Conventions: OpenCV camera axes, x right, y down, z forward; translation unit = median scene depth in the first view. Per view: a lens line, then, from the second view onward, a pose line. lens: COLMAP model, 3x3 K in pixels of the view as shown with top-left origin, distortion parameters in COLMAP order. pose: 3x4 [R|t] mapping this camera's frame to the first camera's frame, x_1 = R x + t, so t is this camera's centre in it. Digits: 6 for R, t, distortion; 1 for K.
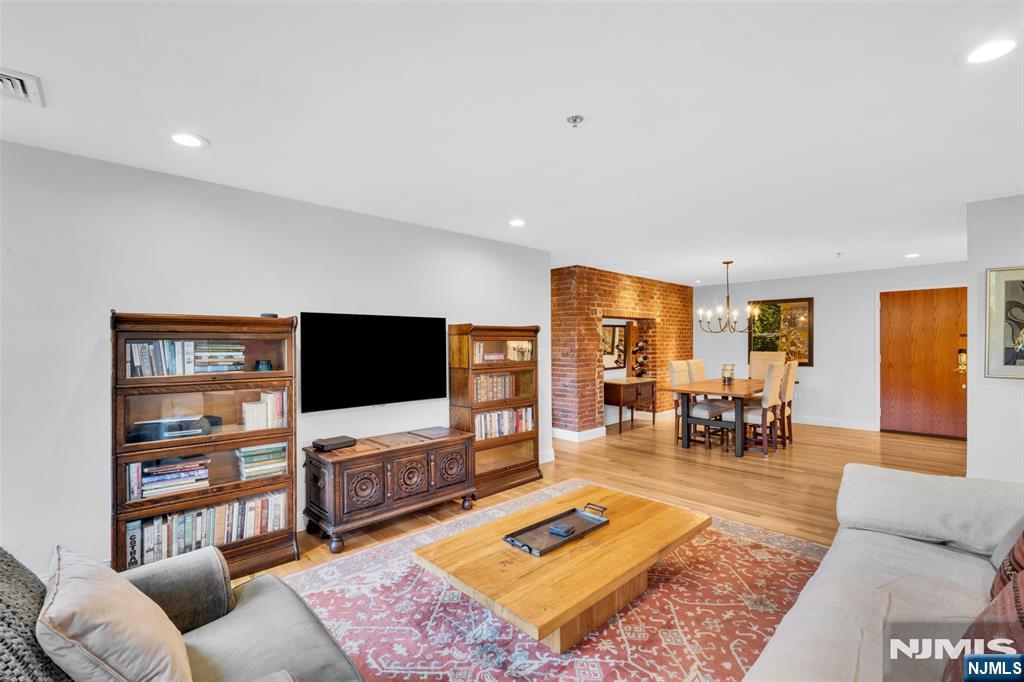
lens RADIAL K [[445.6, 0, 511.1], [0, 445.6, 344.8], [0, 0, 1]] dist [-0.006496, 0.000313]
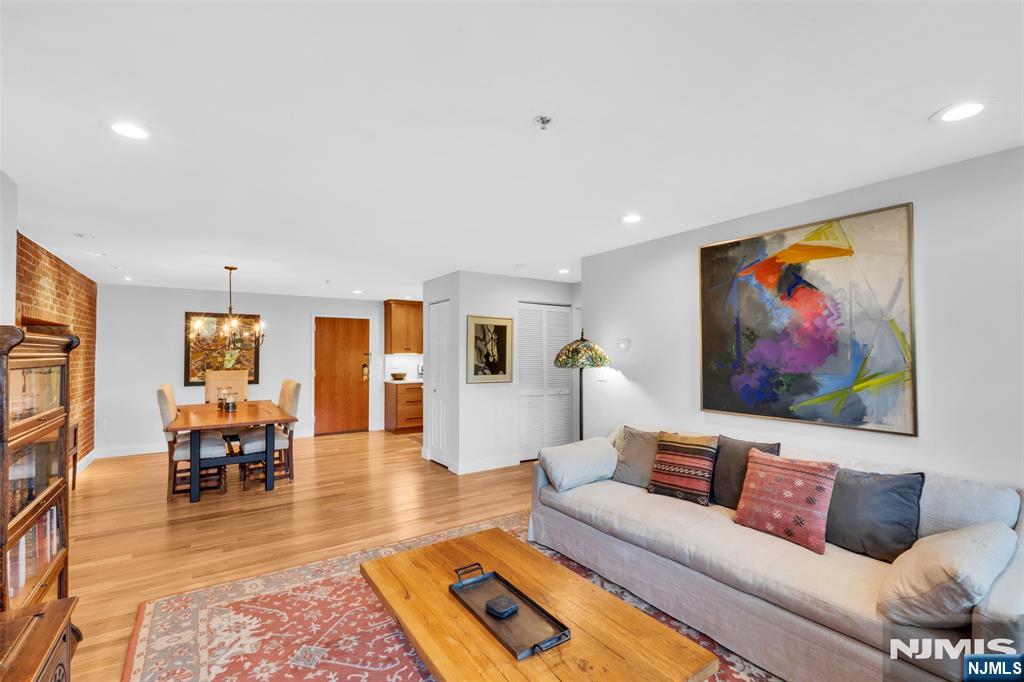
lens RADIAL K [[445.6, 0, 511.1], [0, 445.6, 344.8], [0, 0, 1]] dist [-0.006496, 0.000313]
pose [[0.166089, 0.023668, 0.985827, -0.263221], [0.005797, 0.999671, -0.024977, -0.013197], [-0.986094, 0.009863, 0.165897, 0.329862]]
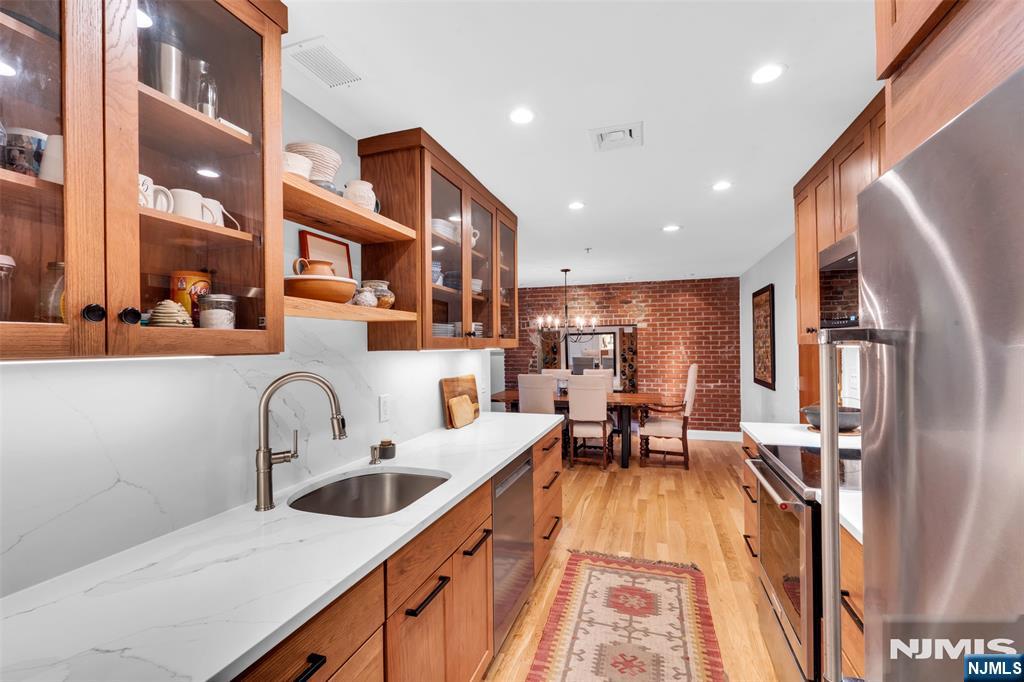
lens RADIAL K [[445.6, 0, 511.1], [0, 445.6, 344.8], [0, 0, 1]] dist [-0.006496, 0.000313]
pose [[0.474152, -0.000445, -0.880443, 1.296571], [0.005082, 0.999985, 0.002232, -0.025080], [0.880428, -0.005532, 0.474147, 0.434287]]
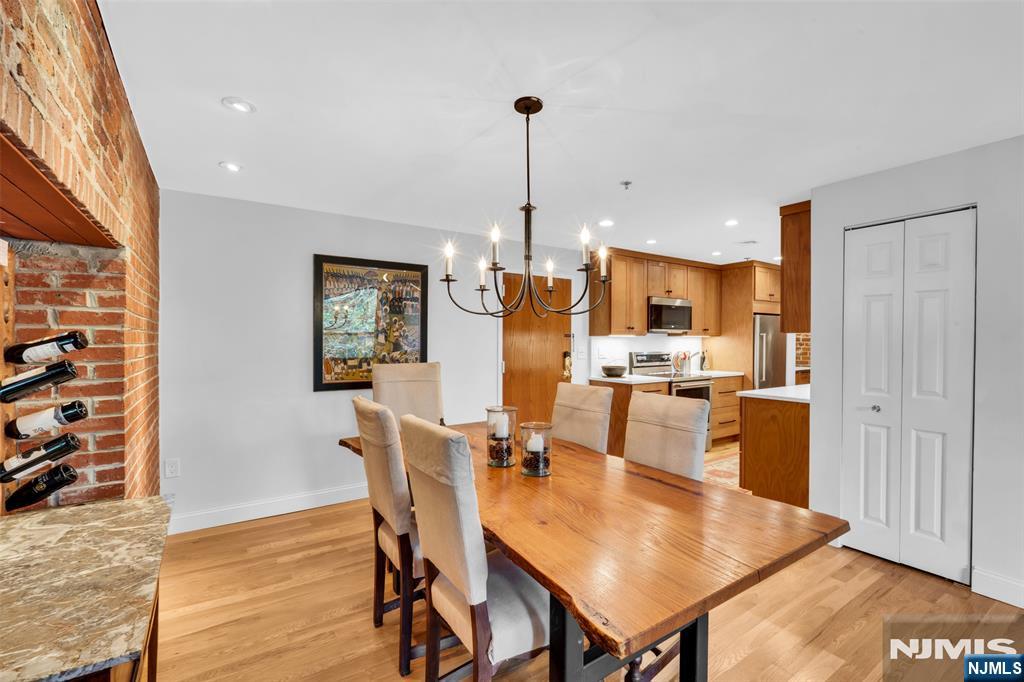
lens RADIAL K [[445.6, 0, 511.1], [0, 445.6, 344.8], [0, 0, 1]] dist [-0.006496, 0.000313]
pose [[0.176395, -0.003570, 0.984313, 0.156327], [0.001391, 0.999993, 0.003378, -0.006664], [-0.984318, 0.000773, 0.176399, 0.959023]]
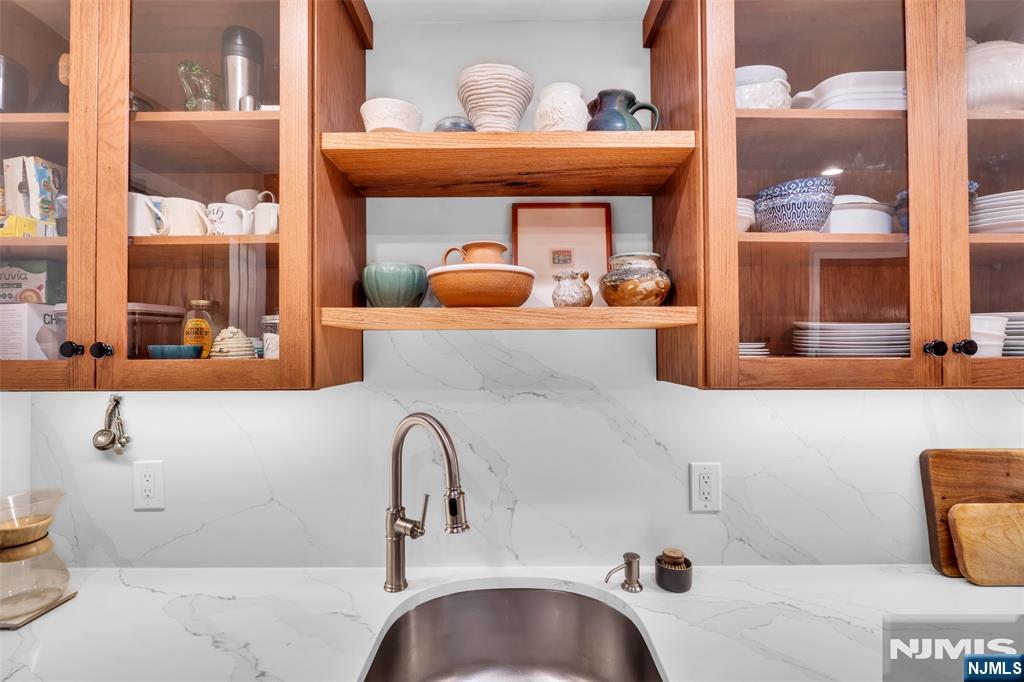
lens RADIAL K [[445.6, 0, 511.1], [0, 445.6, 344.8], [0, 0, 1]] dist [-0.006496, 0.000313]
pose [[-0.687631, -0.001248, -0.726059, 1.120625], [0.005549, 0.999960, -0.006974, -0.034989], [0.726039, -0.008825, -0.687597, 0.593044]]
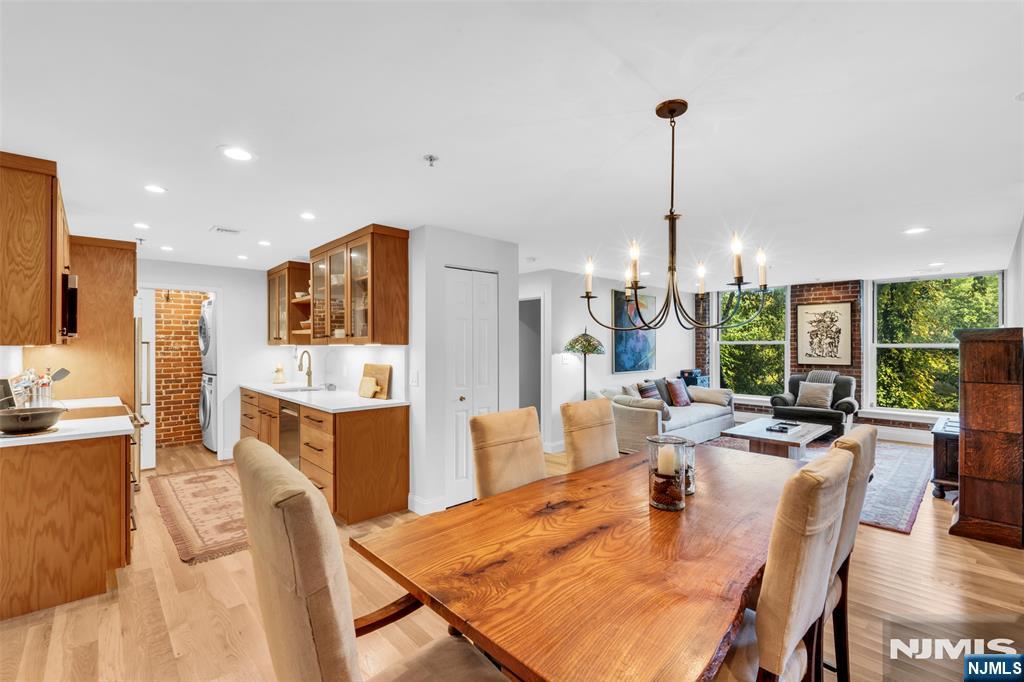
lens RADIAL K [[445.6, 0, 511.1], [0, 445.6, 344.8], [0, 0, 1]] dist [-0.006496, 0.000313]
pose [[-0.999905, 0.009146, 0.010285, 0.603426], [0.009171, 0.999955, 0.002421, -0.019172], [-0.010263, 0.002516, -0.999944, 1.325885]]
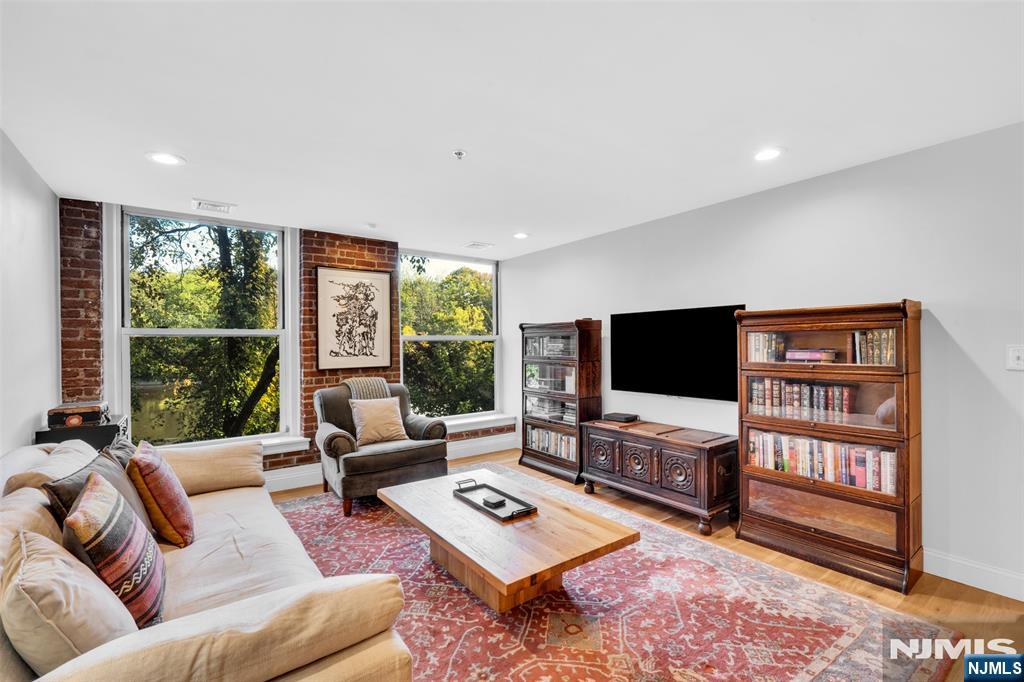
lens RADIAL K [[445.6, 0, 511.1], [0, 445.6, 344.8], [0, 0, 1]] dist [-0.006496, 0.000313]
pose [[-0.123064, 0.010437, -0.992344, 0.480368], [0.008205, 0.999921, 0.009499, 0.001063], [0.992365, -0.006973, -0.123140, 0.462231]]
